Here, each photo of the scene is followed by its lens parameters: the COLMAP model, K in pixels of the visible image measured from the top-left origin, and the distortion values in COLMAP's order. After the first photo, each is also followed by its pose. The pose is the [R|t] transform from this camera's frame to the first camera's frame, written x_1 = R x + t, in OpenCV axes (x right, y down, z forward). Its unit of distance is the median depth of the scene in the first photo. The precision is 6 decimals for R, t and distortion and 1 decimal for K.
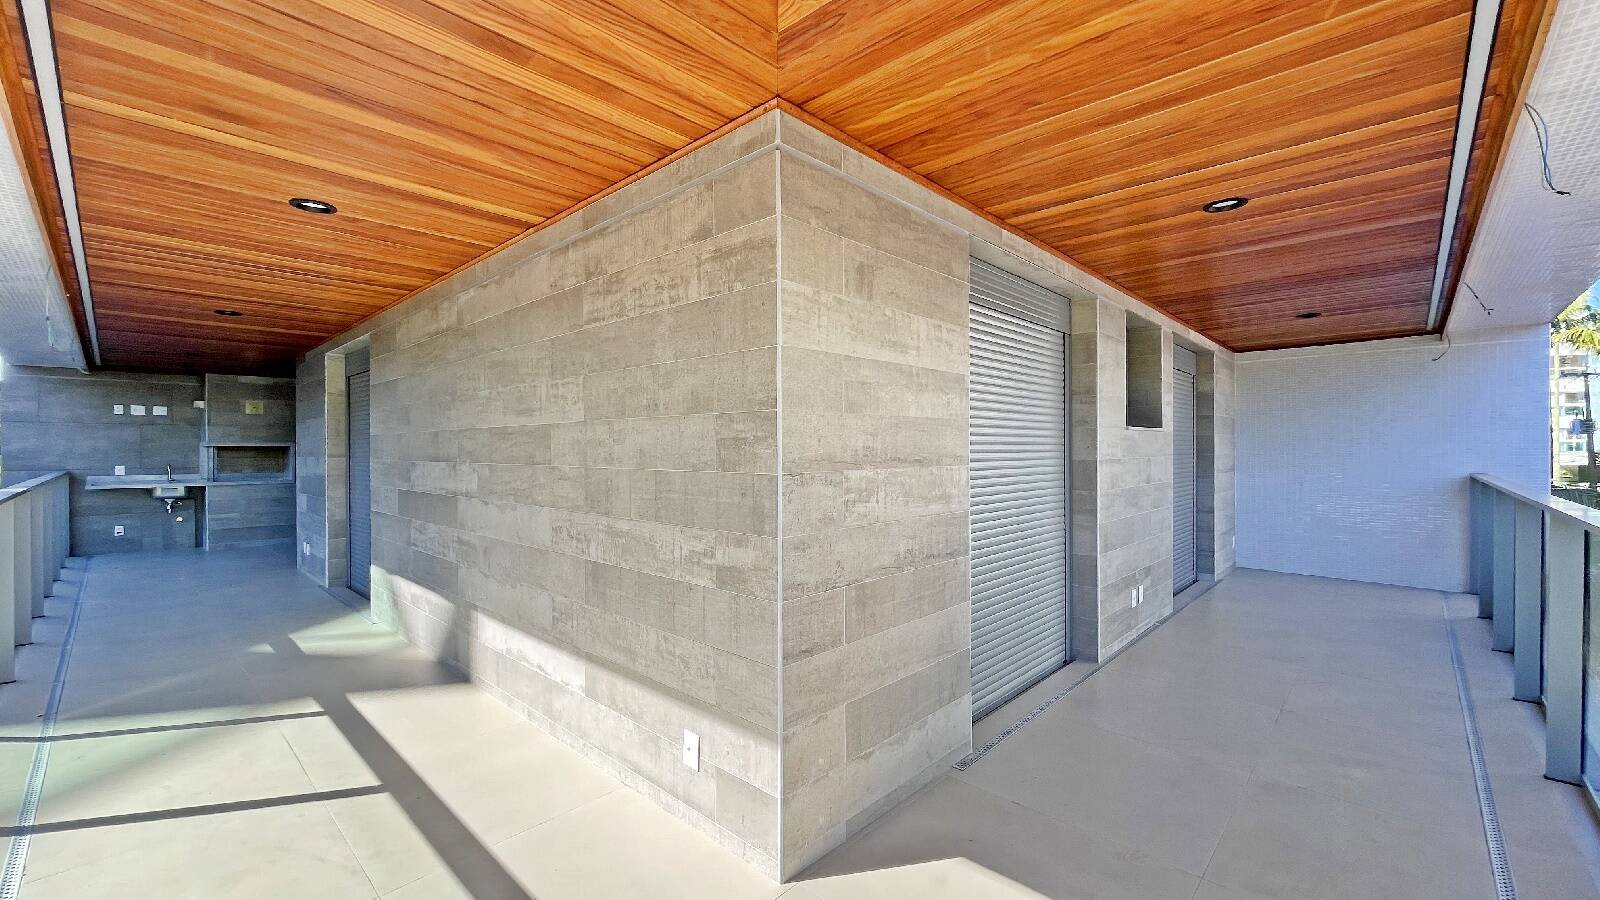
lens RADIAL K [[658.3, 0, 797.3], [0, 658.3, 450.6], [0, 0, 1]] dist [-0.001483, 0.000648]
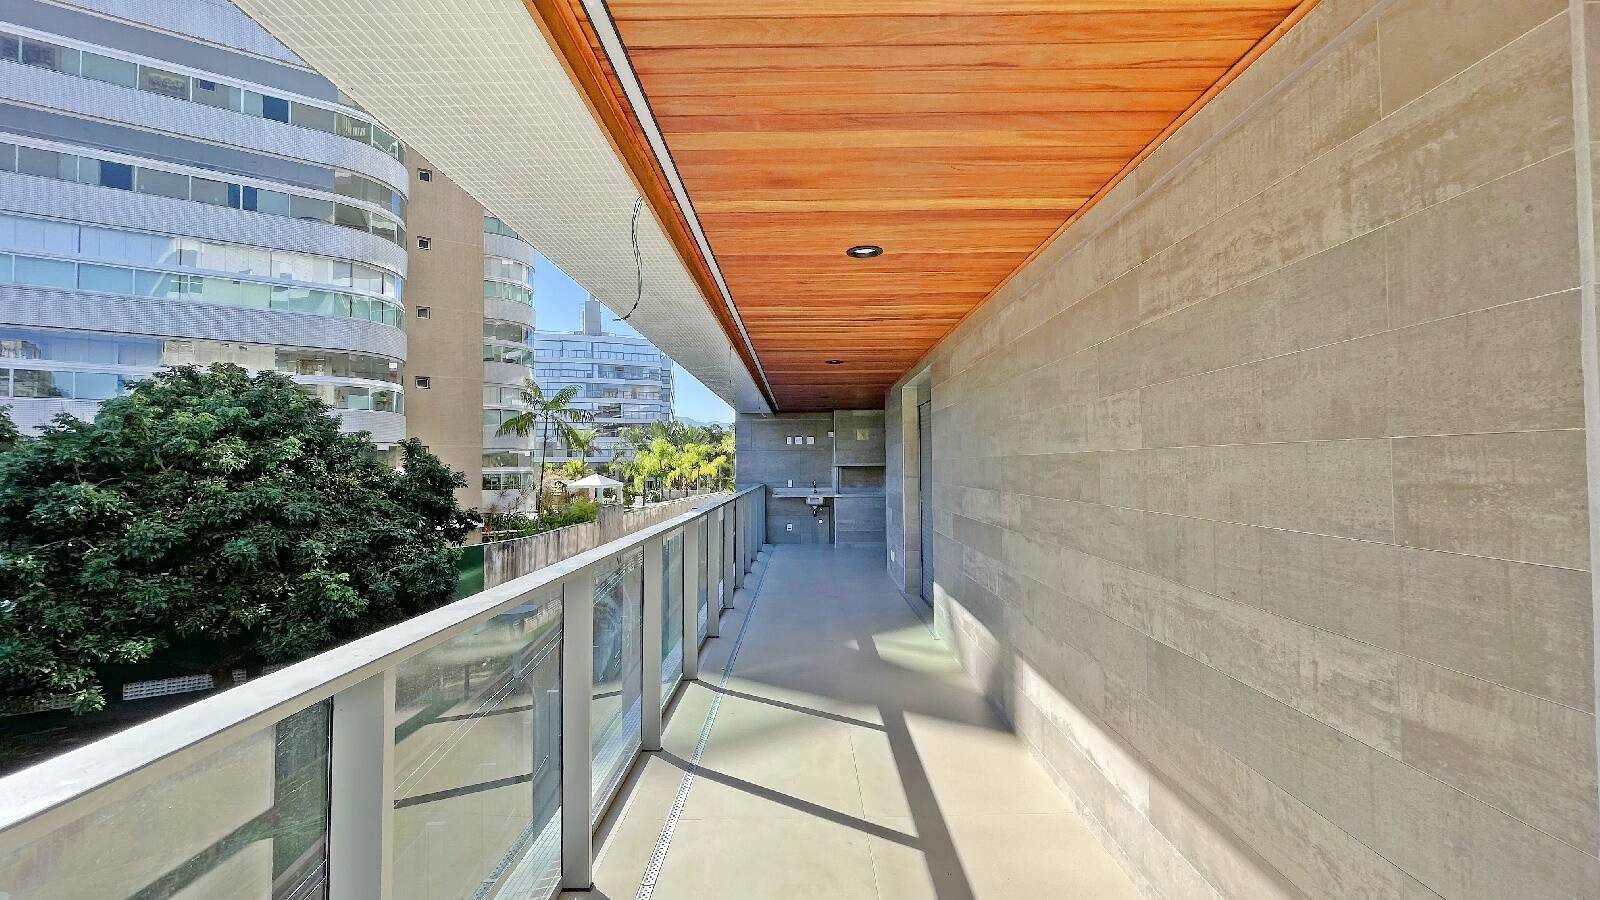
lens RADIAL K [[658.3, 0, 786.9], [0, 658.3, 453.1], [0, 0, 1]] dist [-0.001483, 0.000648]
pose [[0.679024, -0.018586, -0.733881, -0.048759], [0.005393, 0.999779, -0.020330, -0.026505], [0.734096, 0.009847, 0.678974, 0.193717]]
